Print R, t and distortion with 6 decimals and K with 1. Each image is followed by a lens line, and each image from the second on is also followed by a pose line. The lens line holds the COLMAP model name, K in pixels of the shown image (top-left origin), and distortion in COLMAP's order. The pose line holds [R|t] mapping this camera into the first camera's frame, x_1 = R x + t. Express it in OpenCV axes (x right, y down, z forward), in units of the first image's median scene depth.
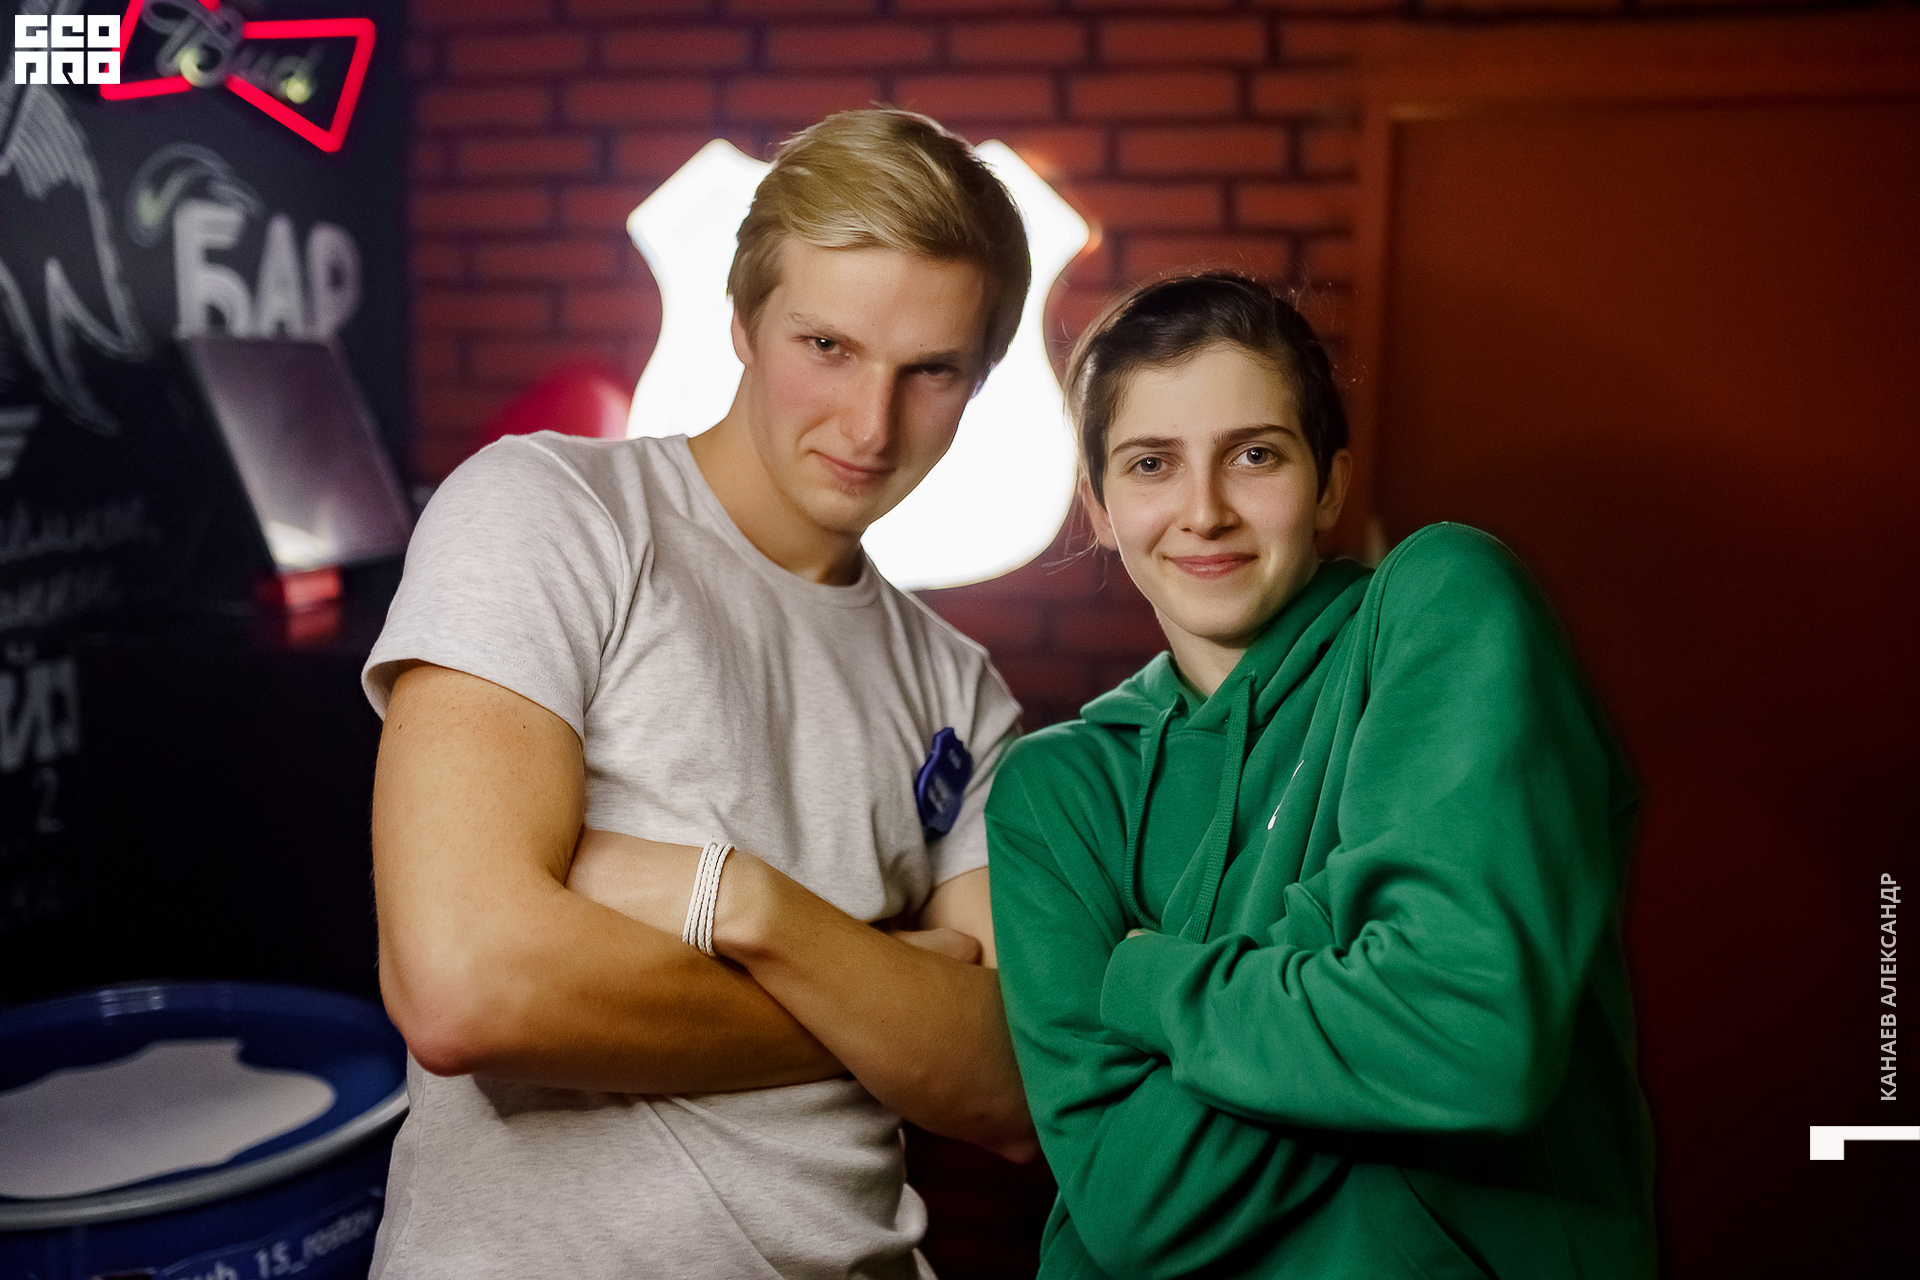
lens RADIAL K [[1864.8, 0, 953.3], [0, 1864.8, 644.3], [0, 0, 1]] dist [-0.013058, 0.000000]
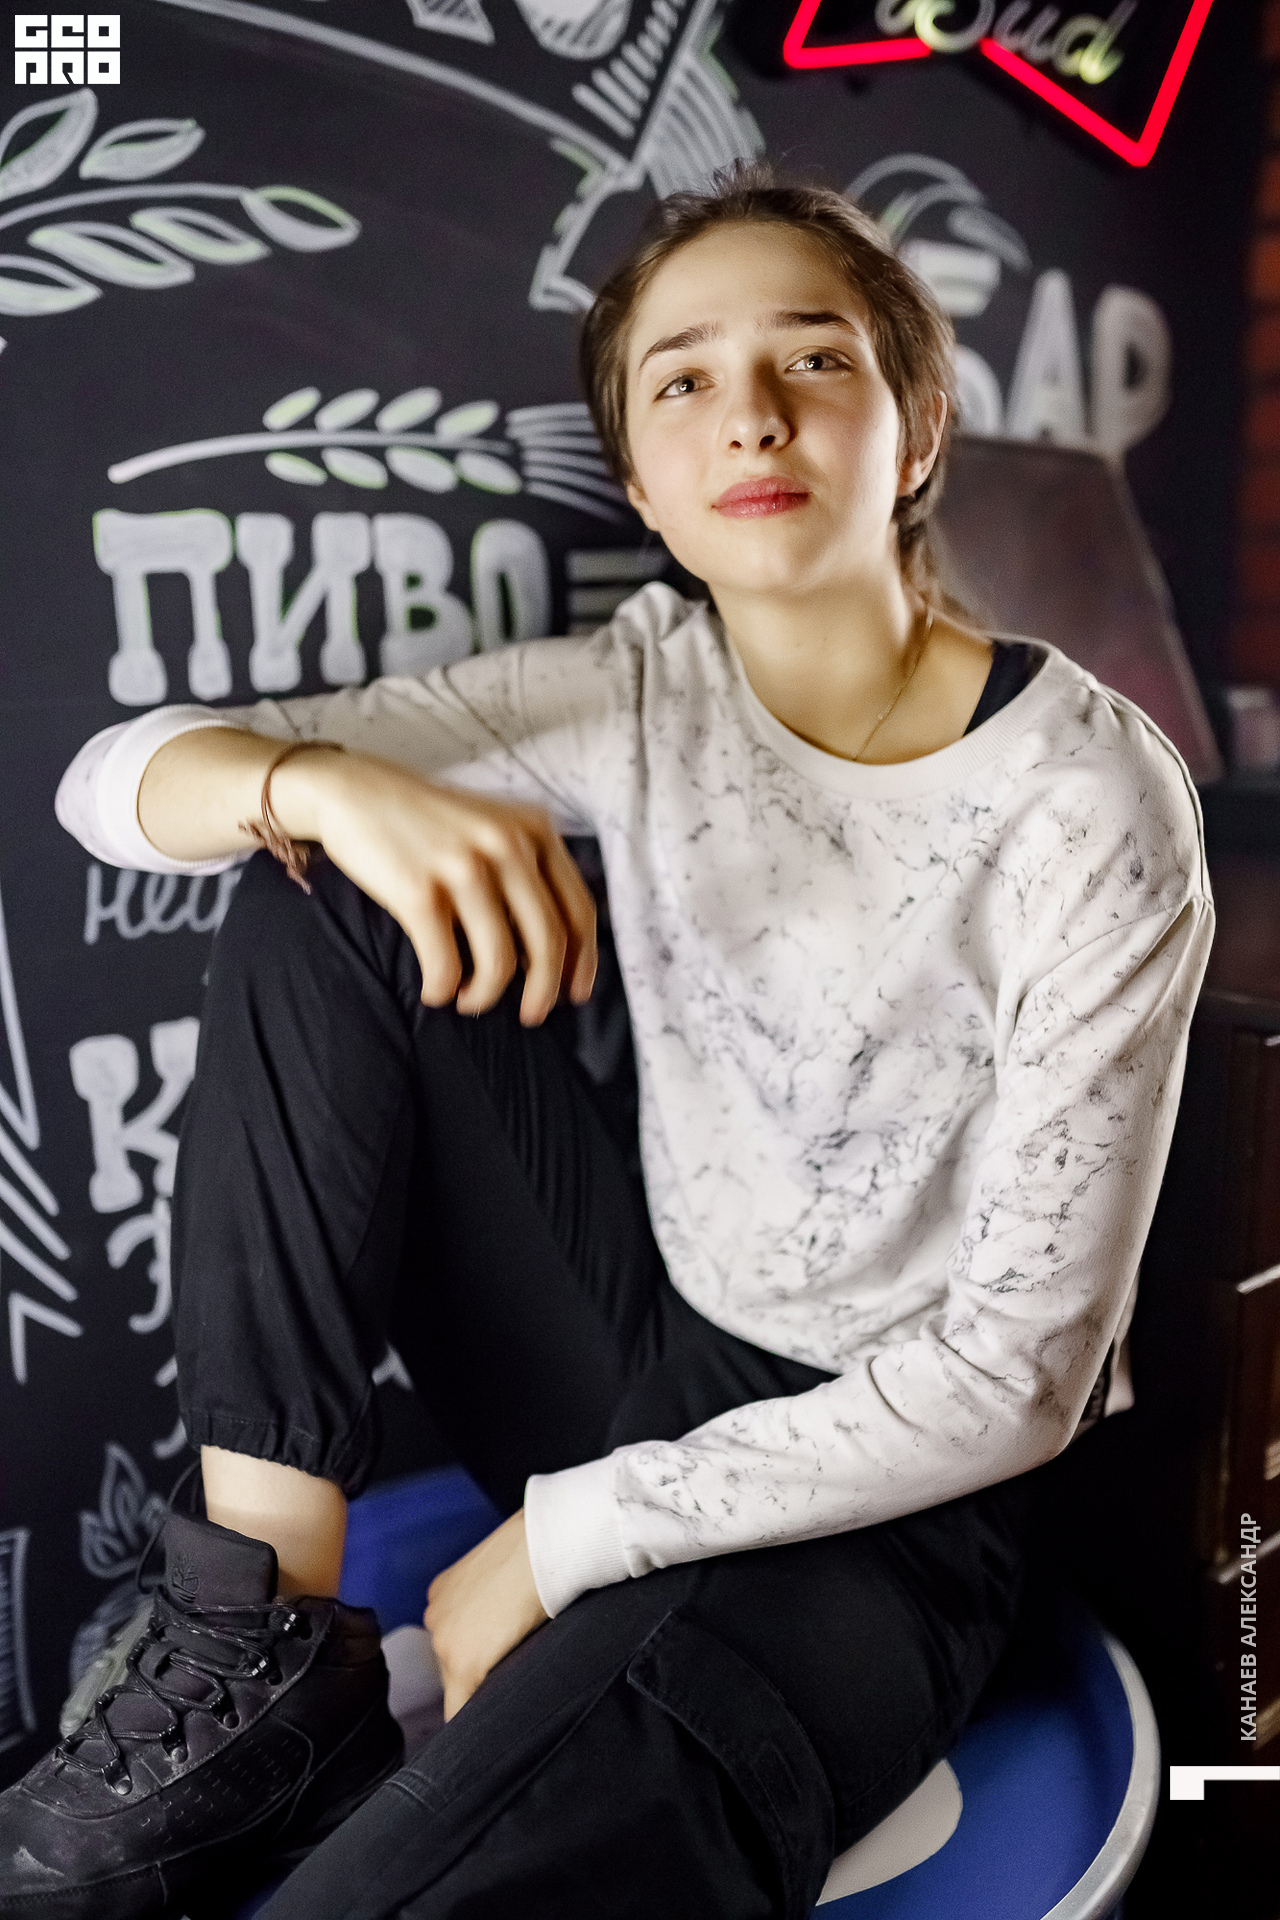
lens RADIAL K [[1864.8, 0, 609.2], [0, 1864.8, 950.7], [0, 0, 1]] dist [-0.013058, 0.000000]
pose [[0.825799, 0.084064, -0.557665, -0.111266], [-0.061124, 0.996345, 0.059679, -0.020448], [0.560643, -0.015196, 0.827918, 0.387344]]
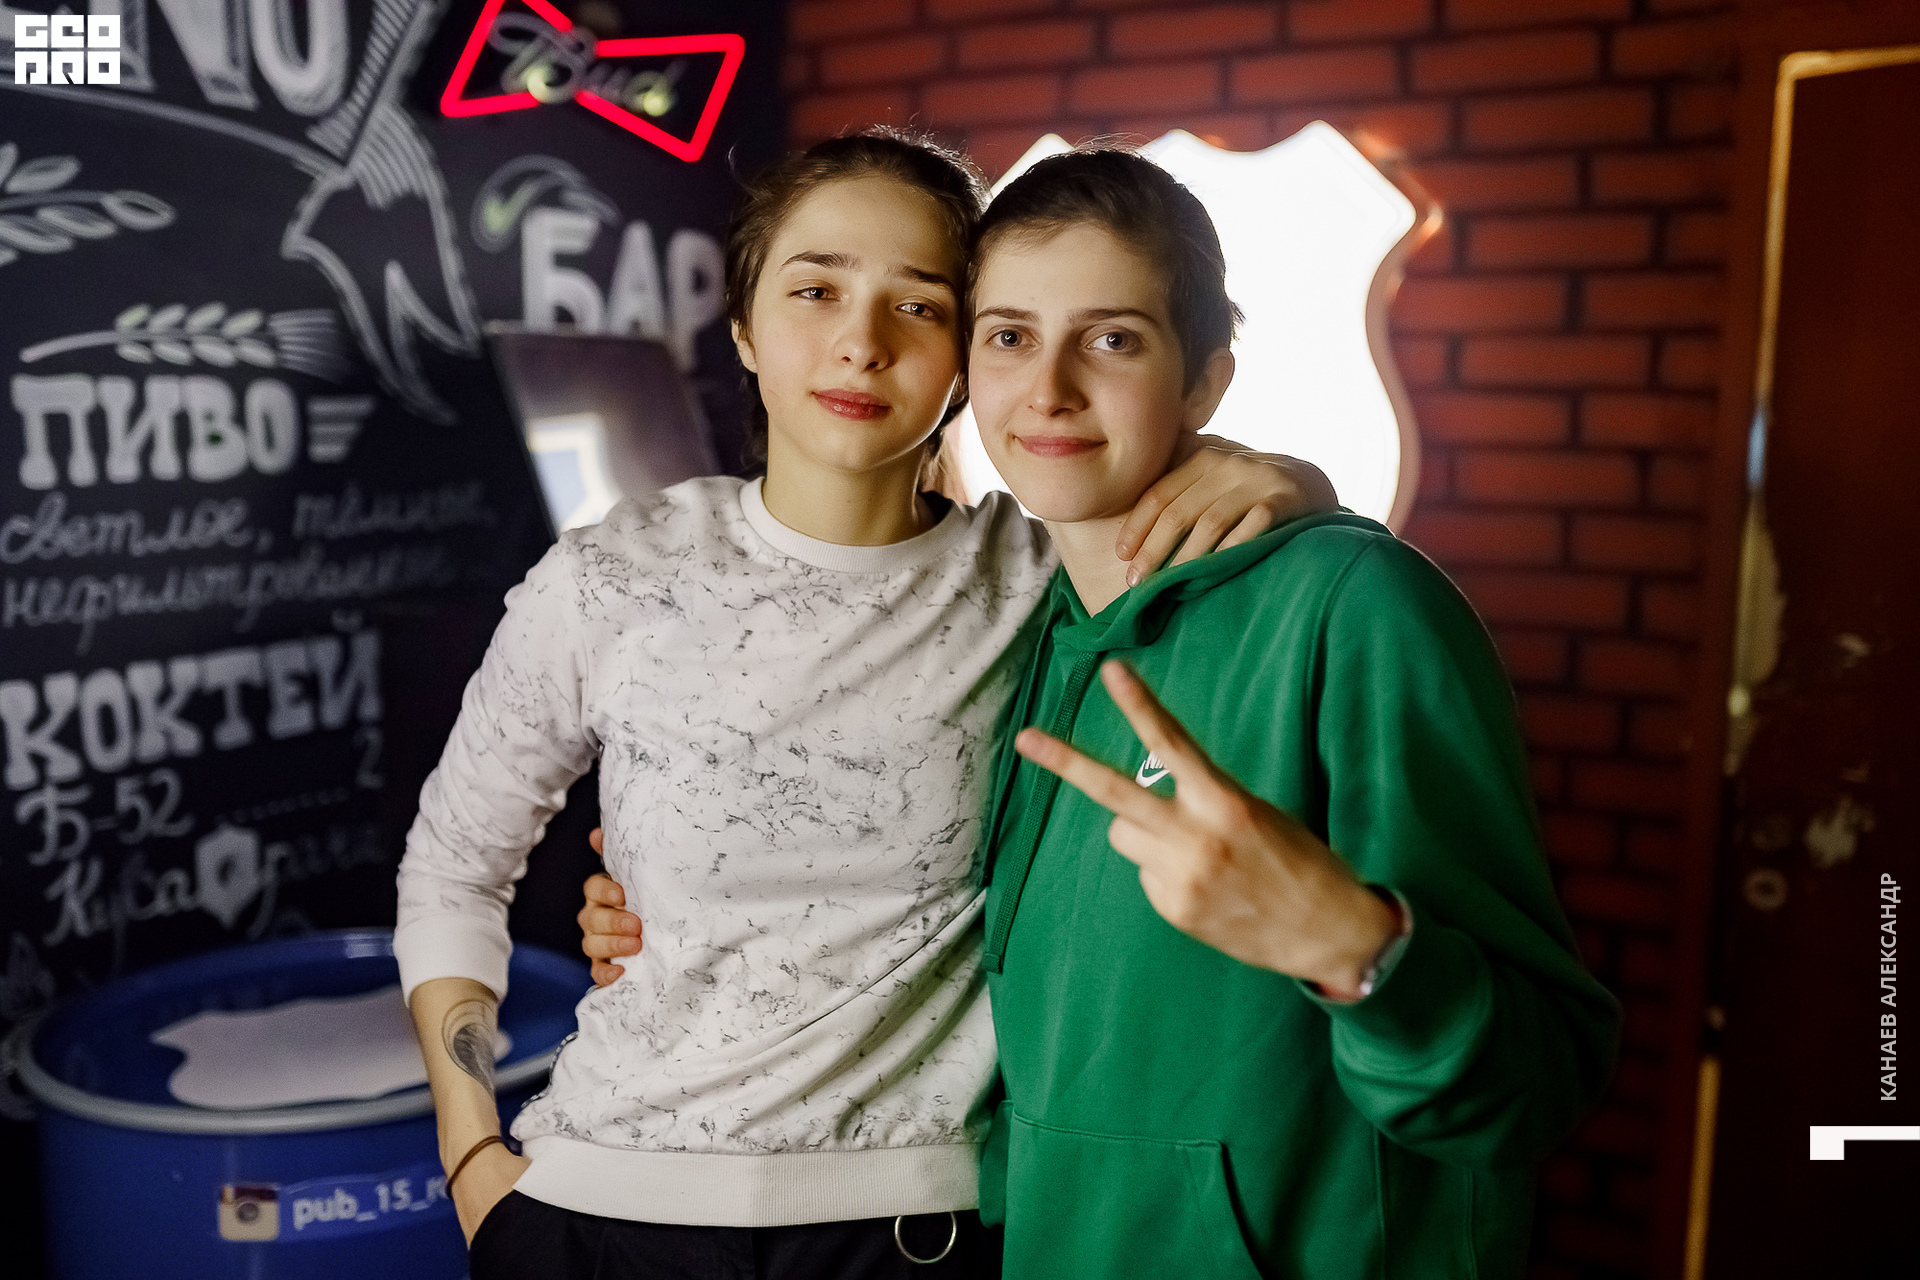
lens RADIAL K [[1864.8, 0, 951.6], [0, 1864.8, 632.1], [0, 0, 1]] dist [-0.013058, 0.000000]
pose [[0.945594, 0.039259, -0.322971, 0.170651], [-0.046125, 0.998843, -0.013629, 0.009066], [0.322062, 0.027785, 0.946311, 0.065629]]
